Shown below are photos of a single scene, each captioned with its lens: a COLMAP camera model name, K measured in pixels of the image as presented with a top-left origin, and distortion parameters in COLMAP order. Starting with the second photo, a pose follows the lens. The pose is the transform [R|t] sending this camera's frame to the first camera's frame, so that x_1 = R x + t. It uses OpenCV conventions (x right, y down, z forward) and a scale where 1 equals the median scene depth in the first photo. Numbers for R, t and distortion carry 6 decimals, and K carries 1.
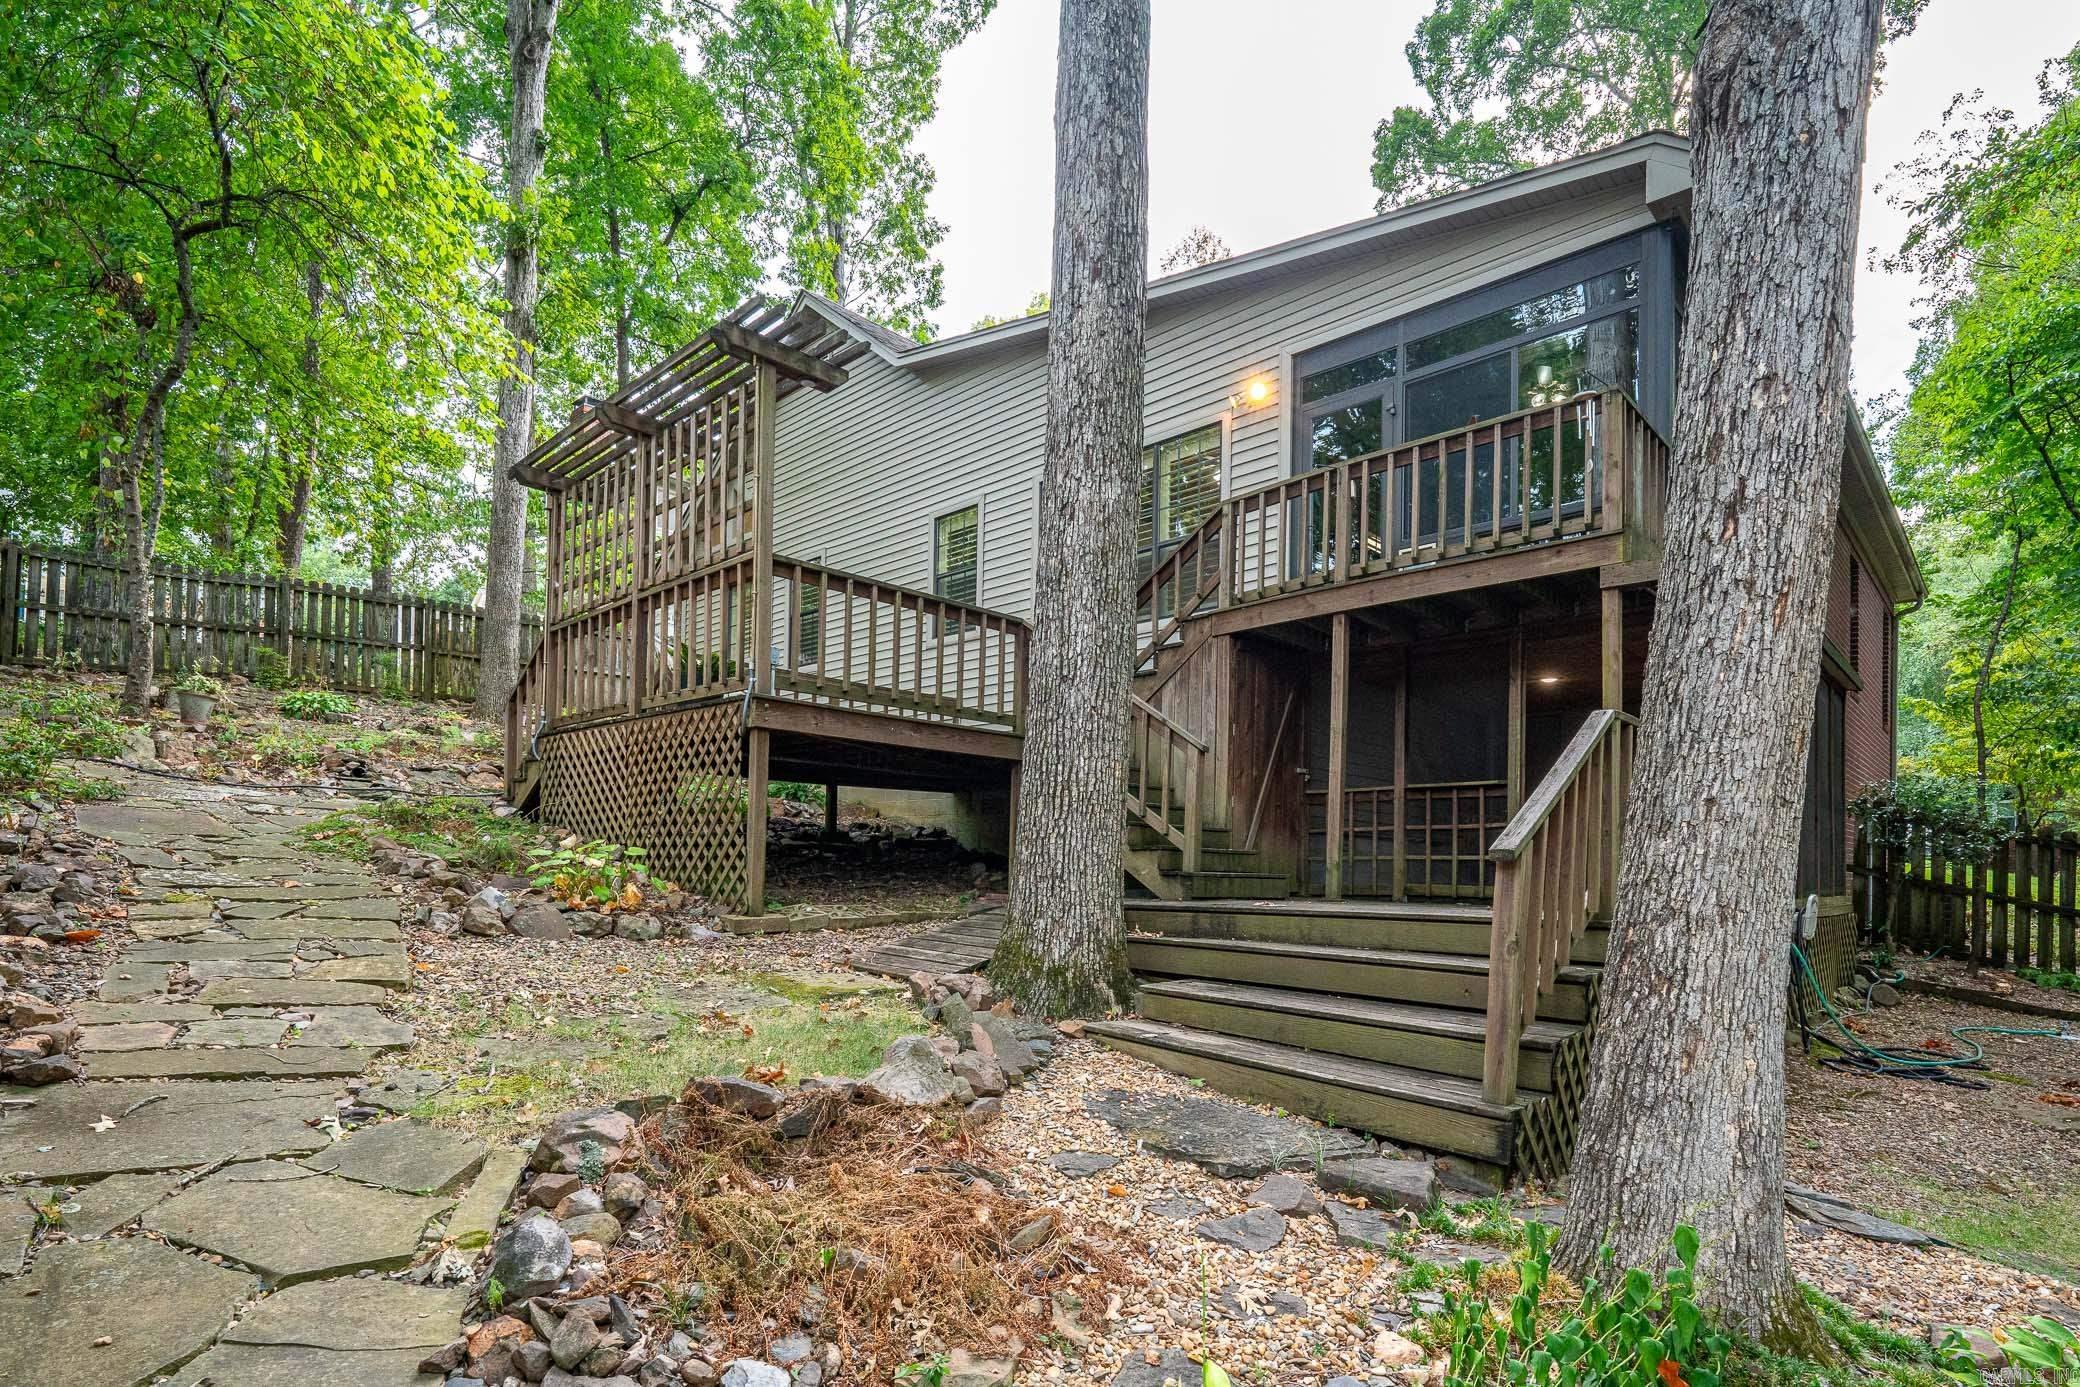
lens RADIAL K [[838.5, 0, 1028.5], [0, 838.5, 687.7], [0, 0, 1]] dist [-0.001005, -0.000261]
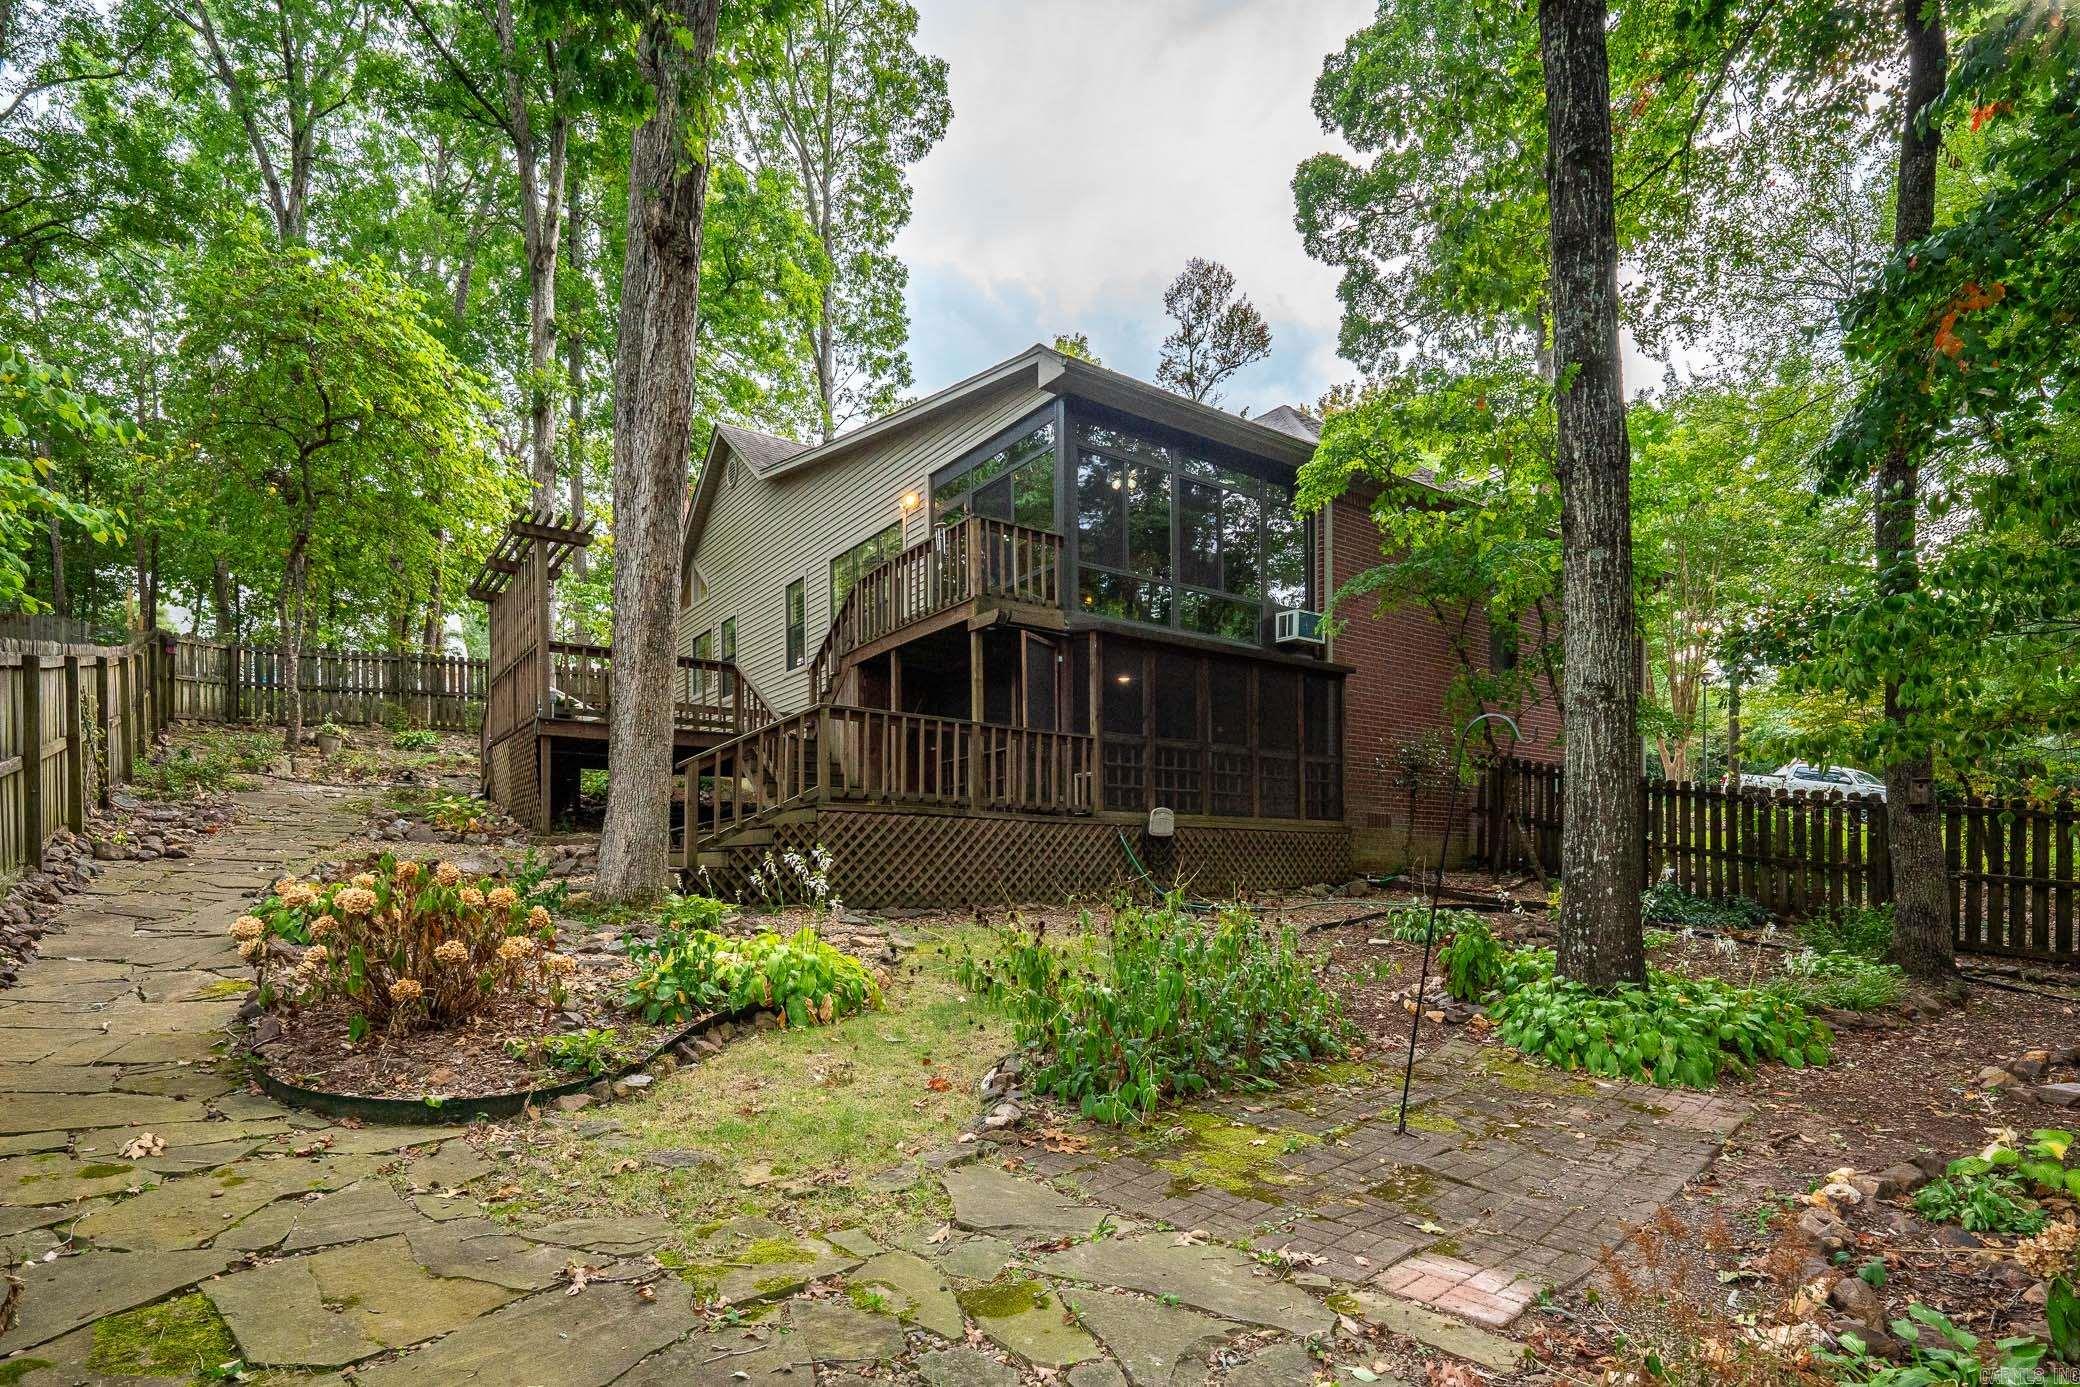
lens RADIAL K [[838.5, 0, 1053.0], [0, 838.5, 701.1], [0, 0, 1]] dist [-0.001005, -0.000261]
pose [[0.988058, -0.055437, -0.143765, 0.518773], [0.055631, 0.998448, -0.002674, 0.018883], [0.143690, -0.005356, 0.989608, -0.329969]]
